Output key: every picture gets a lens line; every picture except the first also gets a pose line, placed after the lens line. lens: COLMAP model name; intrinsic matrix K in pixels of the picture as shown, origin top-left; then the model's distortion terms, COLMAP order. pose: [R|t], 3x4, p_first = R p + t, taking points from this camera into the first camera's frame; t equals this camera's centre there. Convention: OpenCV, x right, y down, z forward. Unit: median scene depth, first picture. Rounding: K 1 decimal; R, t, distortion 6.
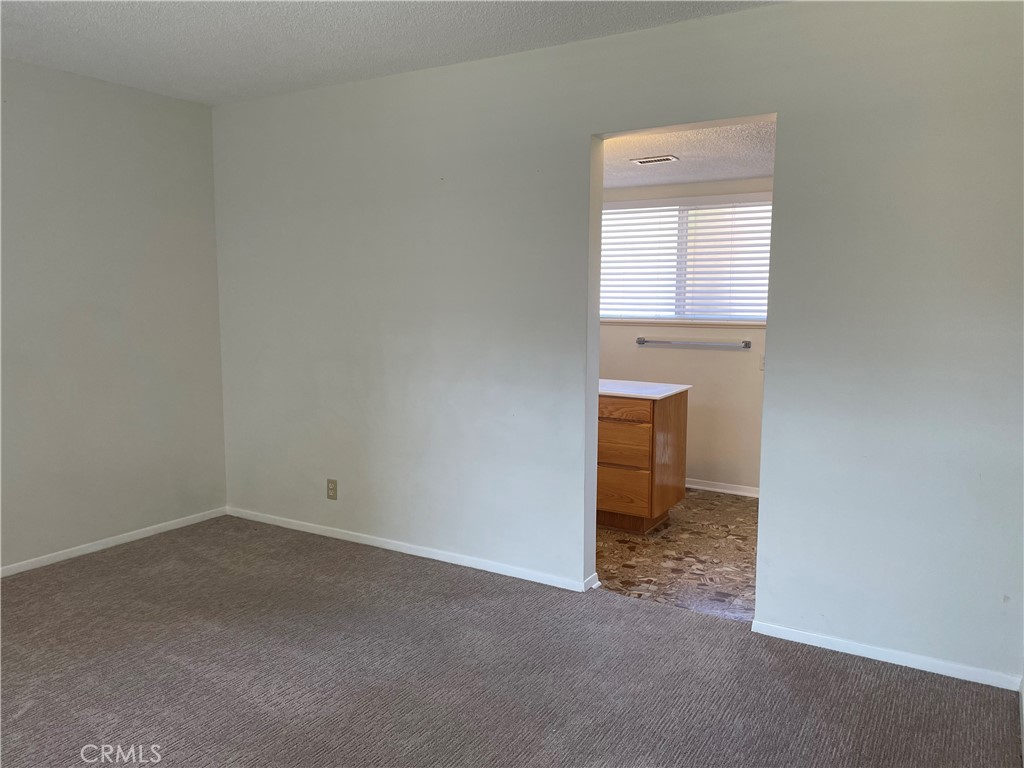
lens RADIAL K [[770.0, 0, 517.6], [0, 770.0, 378.0], [0, 0, 1]] dist [0.079392, -0.103952]
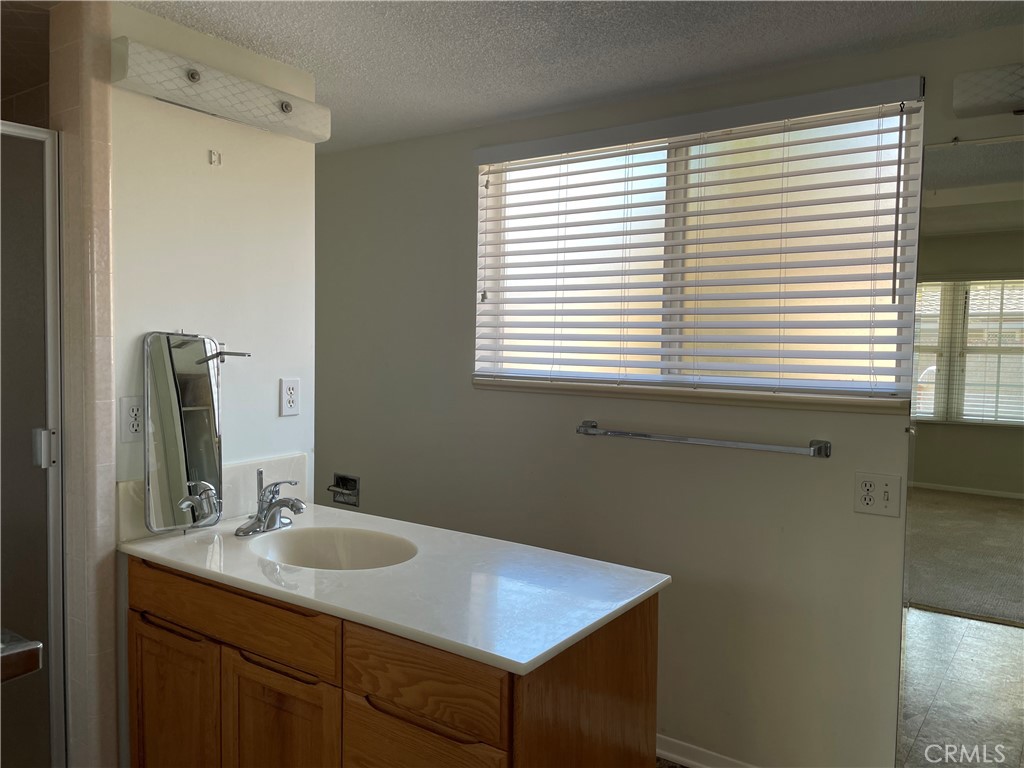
lens RADIAL K [[770.0, 0, 517.6], [0, 770.0, 378.0], [0, 0, 1]] dist [0.079392, -0.103952]
pose [[0.998353, 0.023893, -0.052154, 0.147327], [-0.027537, 0.997145, -0.070310, -0.046325], [0.050325, 0.071631, 0.996161, 0.550920]]
